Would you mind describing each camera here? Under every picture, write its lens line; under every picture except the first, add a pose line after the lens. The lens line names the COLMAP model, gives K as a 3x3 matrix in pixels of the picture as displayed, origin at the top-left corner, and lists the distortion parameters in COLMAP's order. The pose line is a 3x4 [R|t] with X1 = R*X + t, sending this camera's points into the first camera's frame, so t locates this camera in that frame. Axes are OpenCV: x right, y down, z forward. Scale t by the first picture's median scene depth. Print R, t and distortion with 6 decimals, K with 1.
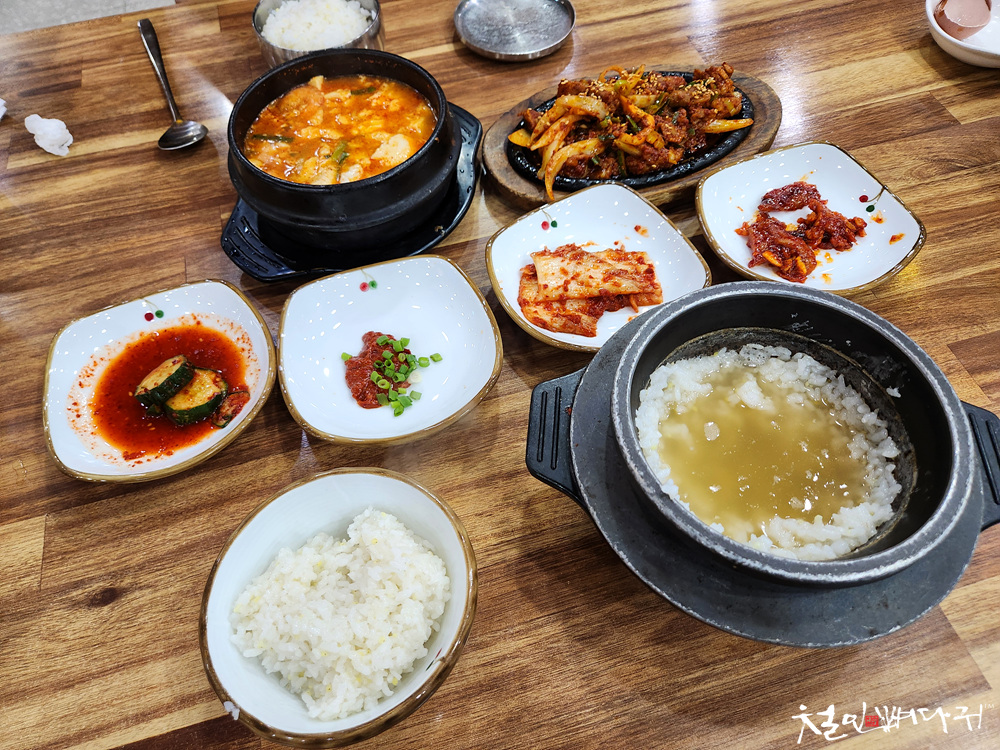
lens RADIAL K [[683.9, 0, 498.6], [0, 683.9, 377.7], [0, 0, 1]] dist [0.001925, -0.003093]
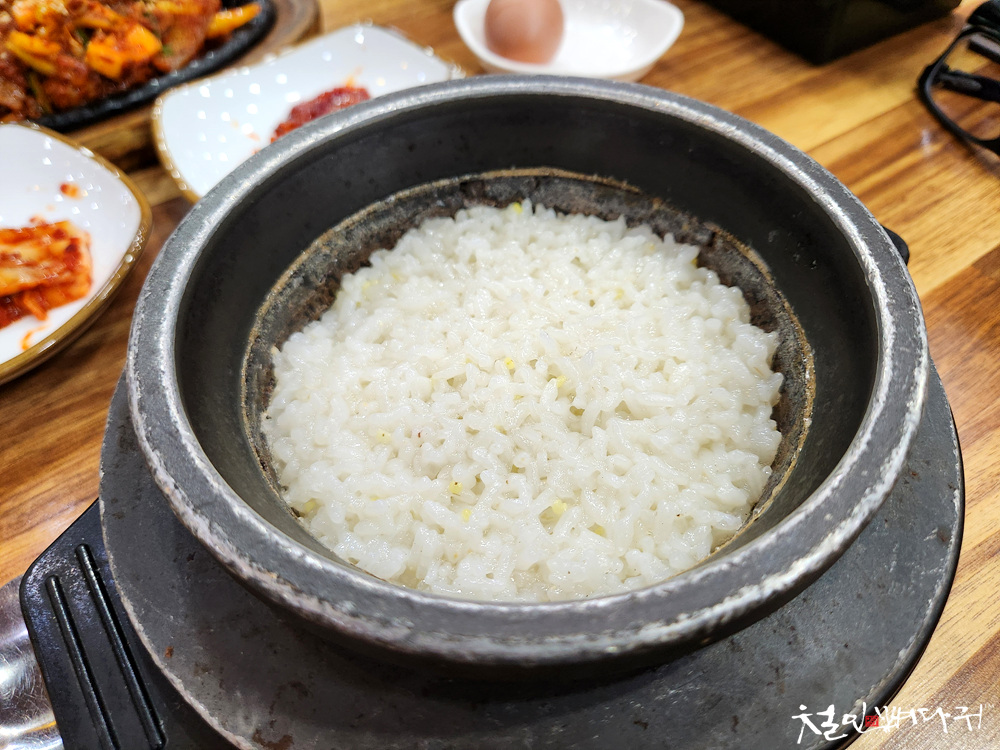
lens RADIAL K [[683.9, 0, 500.8], [0, 683.9, 372.4], [0, 0, 1]] dist [0.001925, -0.003093]
pose [[0.700903, -0.537428, 0.468941, 0.116296], [0.596489, 0.802141, 0.027747, 0.059026], [-0.391069, 0.260270, 0.882794, 0.453255]]
